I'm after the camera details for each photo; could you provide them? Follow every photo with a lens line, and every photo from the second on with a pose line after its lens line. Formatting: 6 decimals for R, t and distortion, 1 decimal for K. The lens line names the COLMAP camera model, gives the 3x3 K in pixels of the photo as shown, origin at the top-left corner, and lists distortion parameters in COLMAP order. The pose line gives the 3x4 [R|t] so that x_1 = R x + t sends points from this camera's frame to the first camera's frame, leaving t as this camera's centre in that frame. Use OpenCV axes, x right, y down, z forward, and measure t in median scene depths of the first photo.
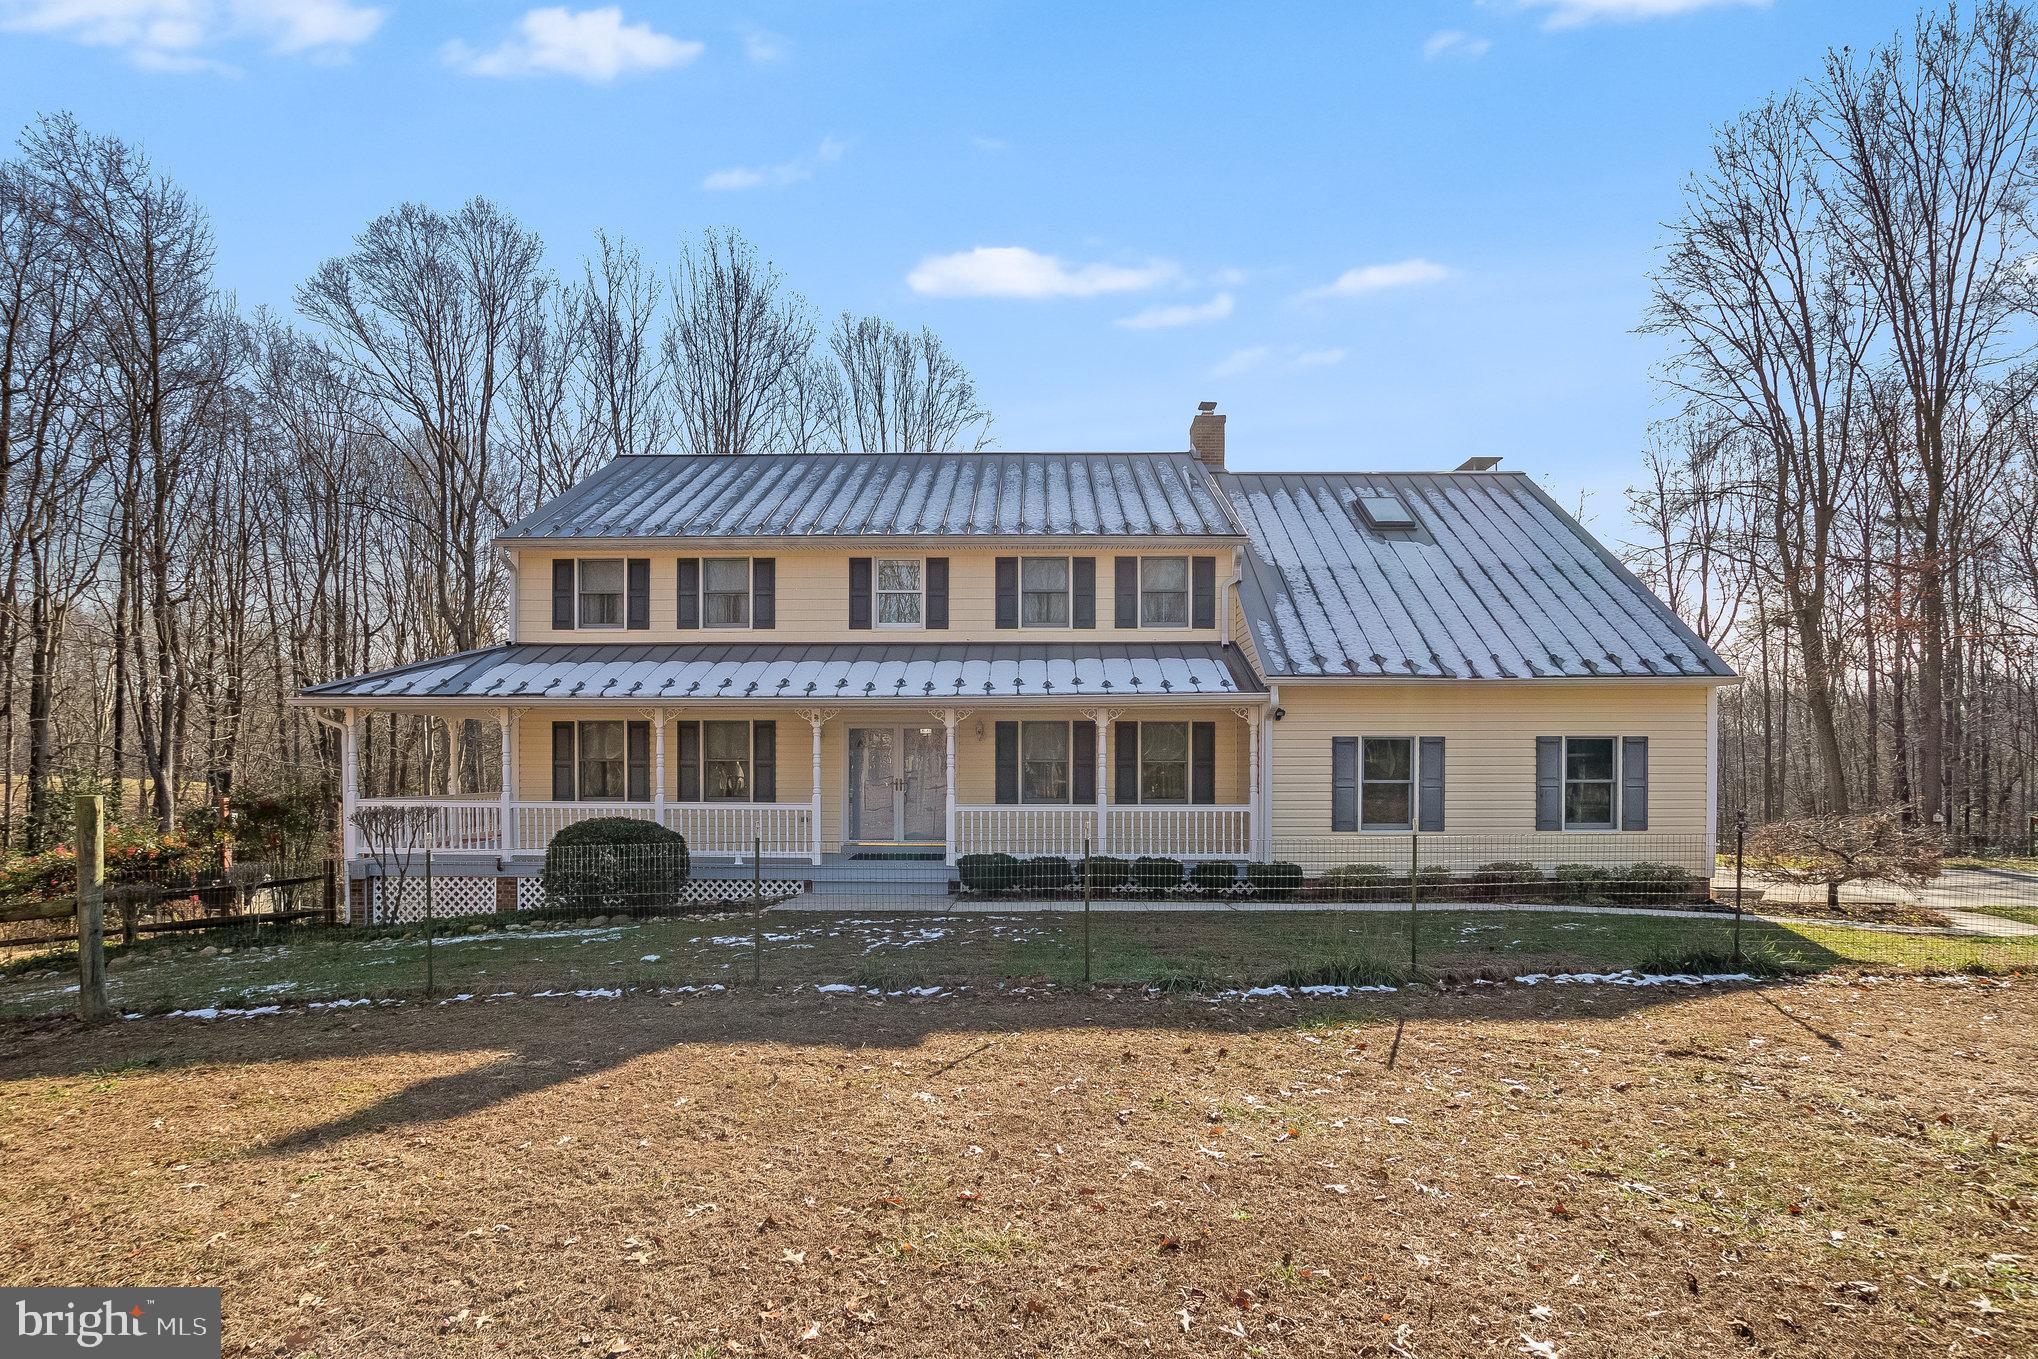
lens RADIAL K [[951.6, 0, 1023.1], [0, 951.6, 686.1], [0, 0, 1]] dist [-0.018865, -0.000688]
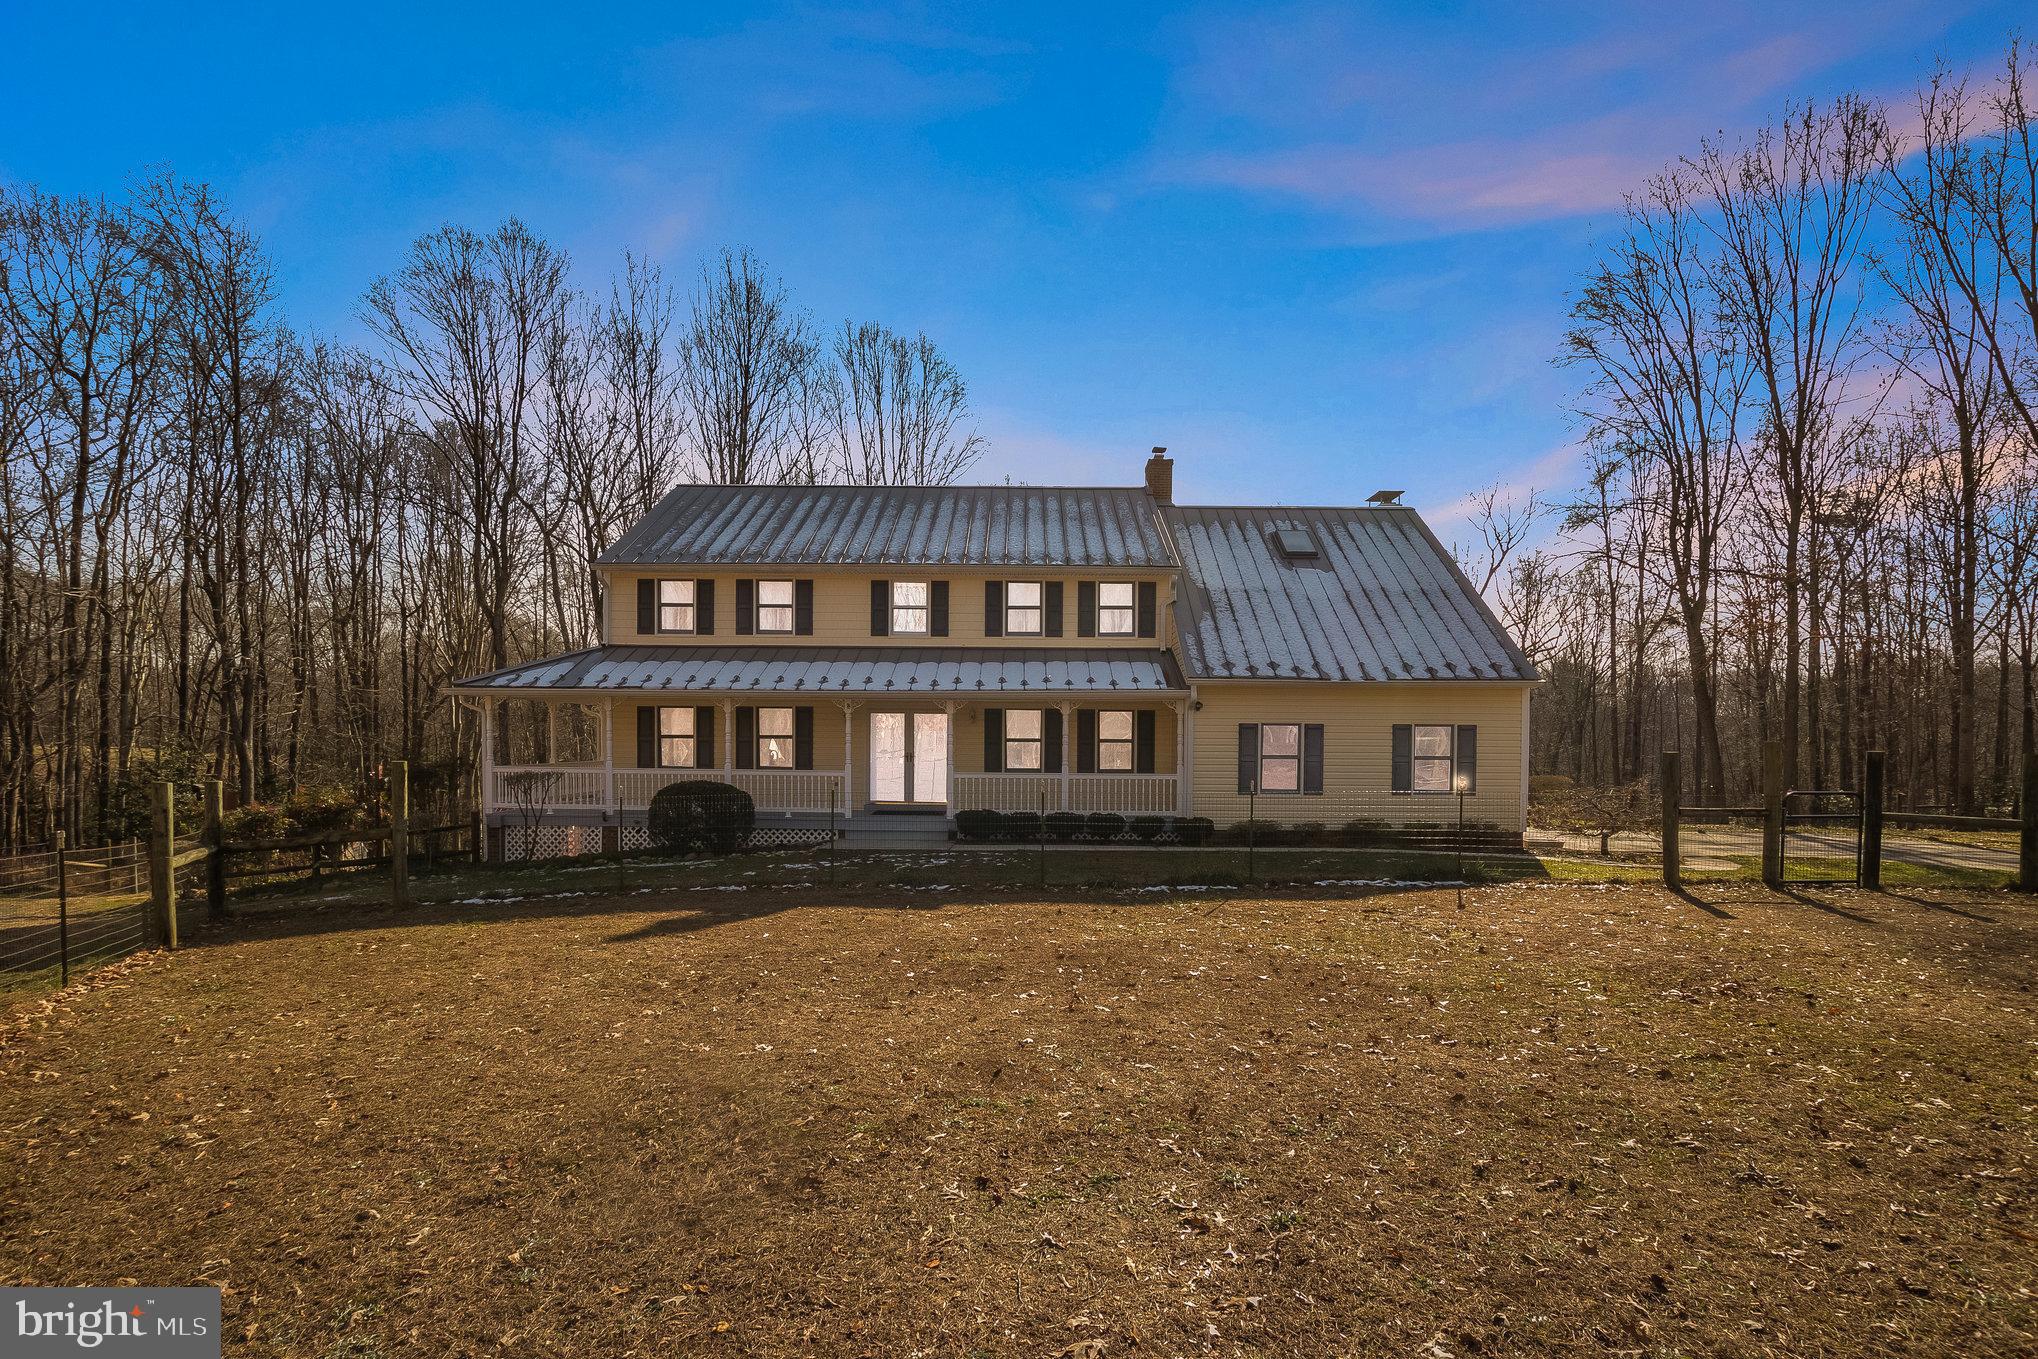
lens RADIAL K [[951.6, 0, 1015.3], [0, 951.6, 674.7], [0, 0, 1]] dist [-0.018865, -0.000688]
pose [[0.999972, 0.006664, 0.003459, 0.007793], [-0.006715, 0.999865, 0.014970, -0.028830], [-0.003359, -0.014993, 0.999882, -0.290167]]
